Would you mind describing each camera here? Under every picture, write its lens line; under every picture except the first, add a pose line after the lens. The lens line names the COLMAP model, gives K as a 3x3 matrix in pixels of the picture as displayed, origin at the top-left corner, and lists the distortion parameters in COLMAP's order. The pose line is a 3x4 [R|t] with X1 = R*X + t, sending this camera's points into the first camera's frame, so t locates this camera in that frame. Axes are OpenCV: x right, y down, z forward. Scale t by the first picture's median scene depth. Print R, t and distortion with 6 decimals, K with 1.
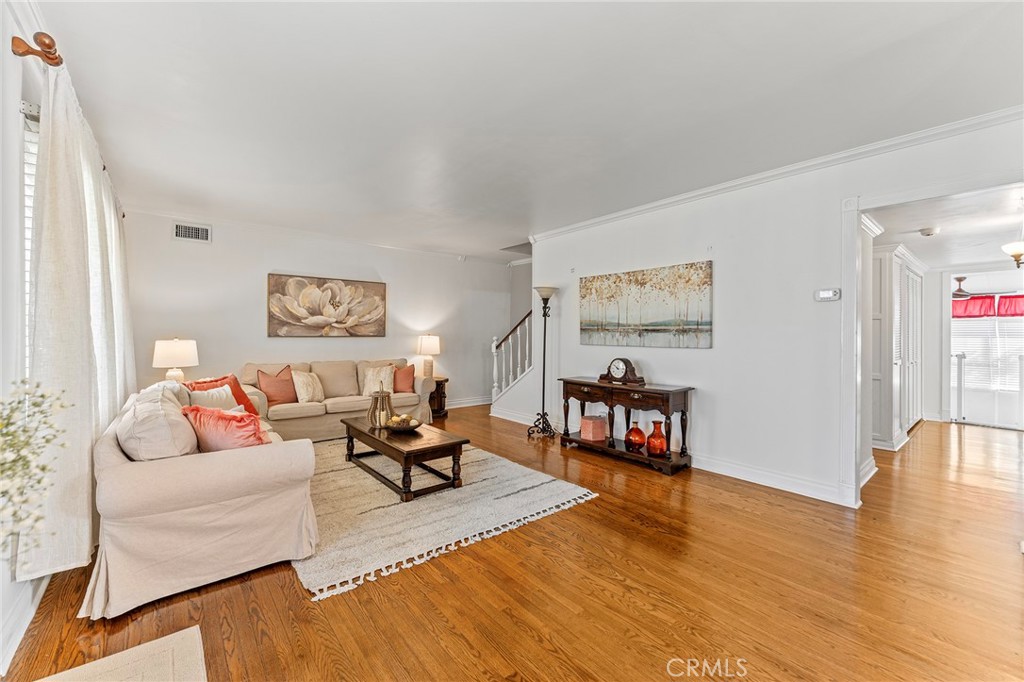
lens RADIAL K [[412.5, 0, 505.4], [0, 412.5, 341.6], [0, 0, 1]] dist [-0.012253, 0.001861]
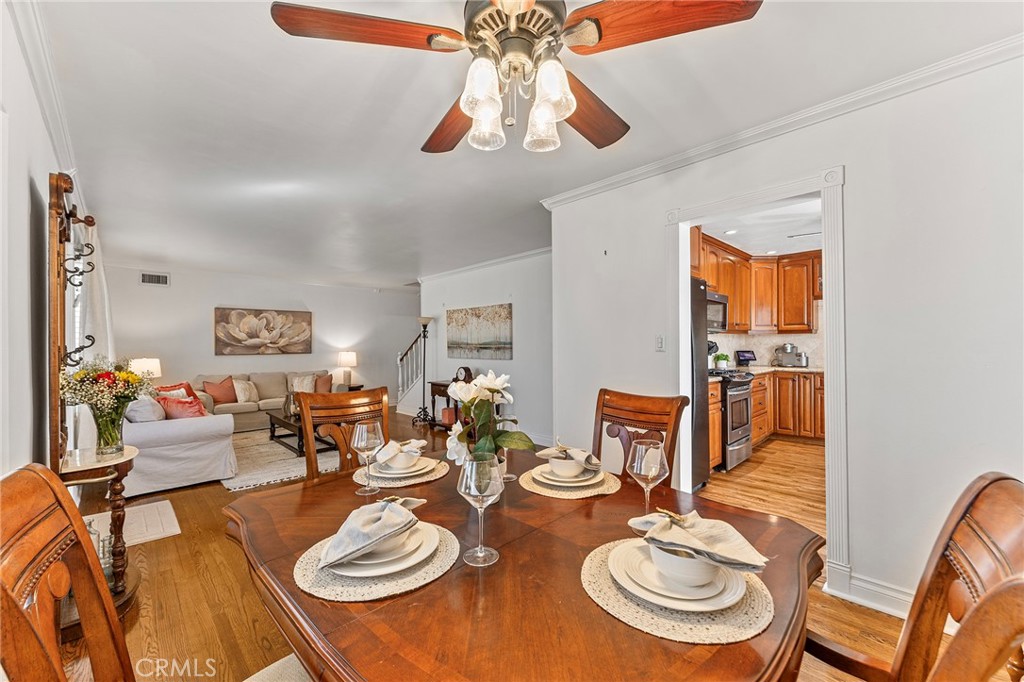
lens RADIAL K [[412.5, 0, 512.4], [0, 412.5, 349.8], [0, 0, 1]] dist [-0.012253, 0.001861]
pose [[0.996599, -0.011670, 0.081571, 0.309720], [0.012186, 0.999909, -0.005823, -0.009973], [-0.081496, 0.006797, 0.996651, -0.456134]]
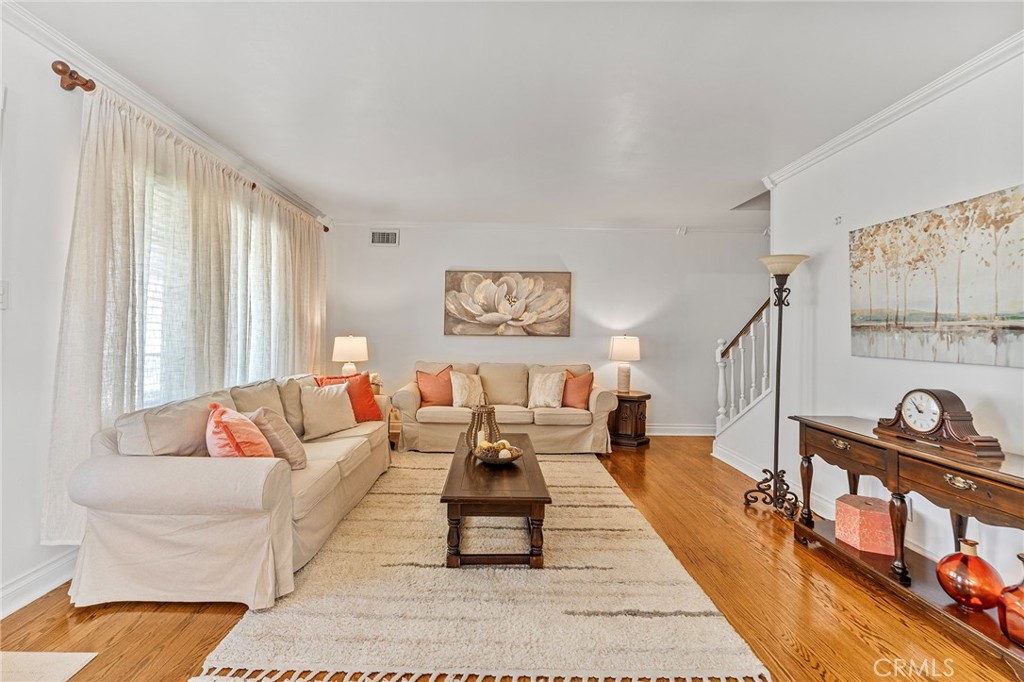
lens RADIAL K [[442.5, 0, 493.1], [0, 442.5, 326.1], [0, 0, 1]] dist [-0.008878, 0.000815]
pose [[0.775005, -0.001965, -0.631952, 0.196192], [-0.021825, 0.999315, -0.029872, -0.004521], [0.631578, 0.036944, 0.774432, 0.287766]]
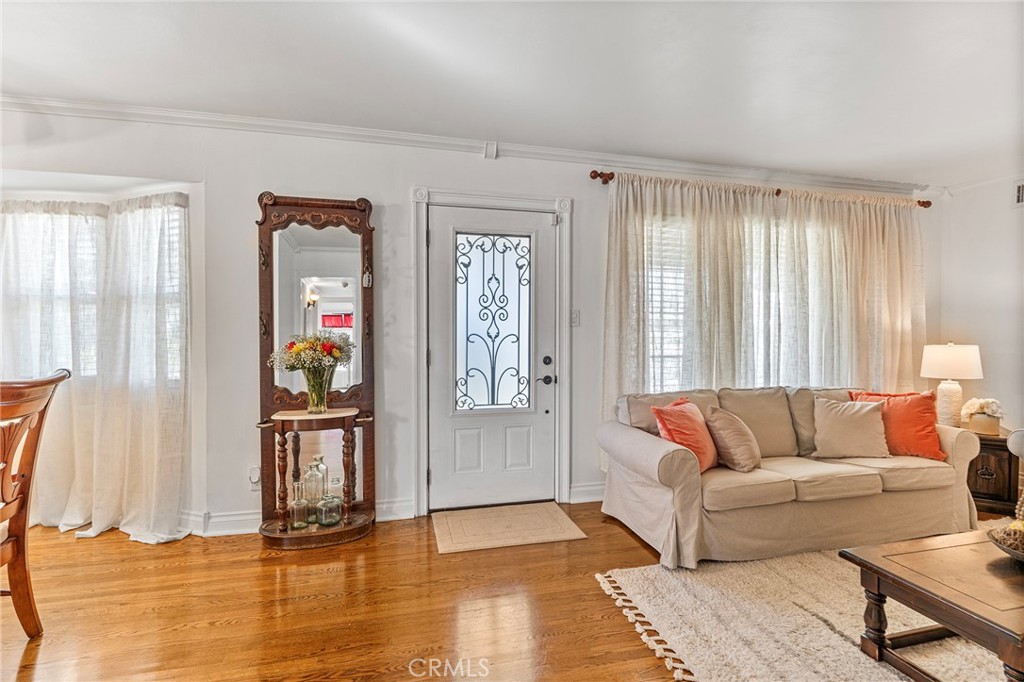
lens RADIAL K [[469.4, 0, 508.7], [0, 469.4, 344.7], [0, 0, 1]] dist [-0.006846, -0.000846]
pose [[-0.442329, 0.010514, -0.896791, 0.323940], [-0.019792, 0.999573, 0.021481, -0.006142], [0.896634, 0.027251, -0.441933, 0.557745]]
